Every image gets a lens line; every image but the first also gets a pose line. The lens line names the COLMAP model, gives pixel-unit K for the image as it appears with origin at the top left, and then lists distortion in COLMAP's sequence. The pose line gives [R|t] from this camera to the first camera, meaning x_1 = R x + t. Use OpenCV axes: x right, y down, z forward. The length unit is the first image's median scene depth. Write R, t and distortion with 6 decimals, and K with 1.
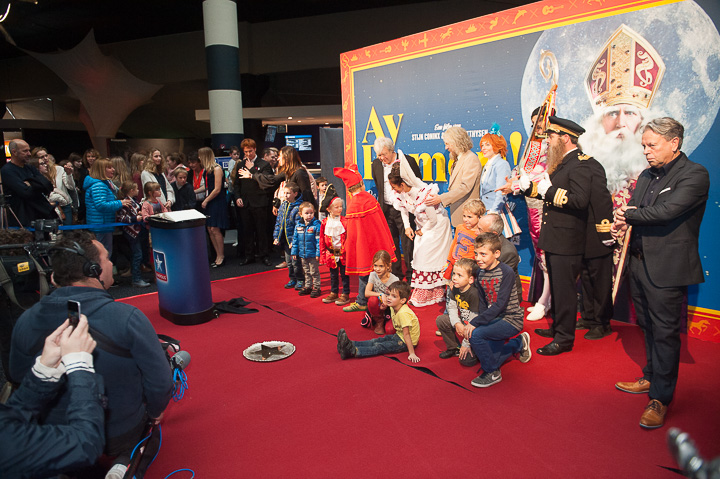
lens RADIAL K [[505.7, 0, 360.0], [0, 505.7, 239.5], [0, 0, 1]] dist [-0.061189, 0.005242]
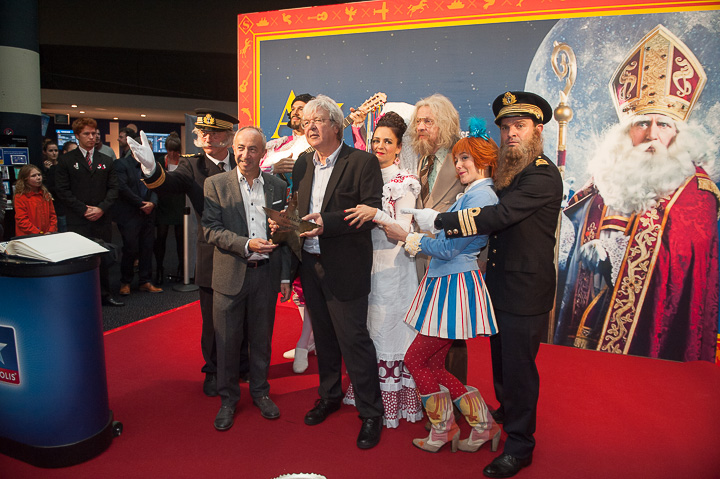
lens RADIAL K [[505.7, 0, 360.0], [0, 505.7, 239.5], [0, 0, 1]] dist [-0.061189, 0.005242]
pose [[0.886119, -0.009470, 0.463361, -0.343459], [0.022030, 0.999522, -0.021701, -0.038263], [-0.462934, 0.029437, 0.885904, 0.449267]]
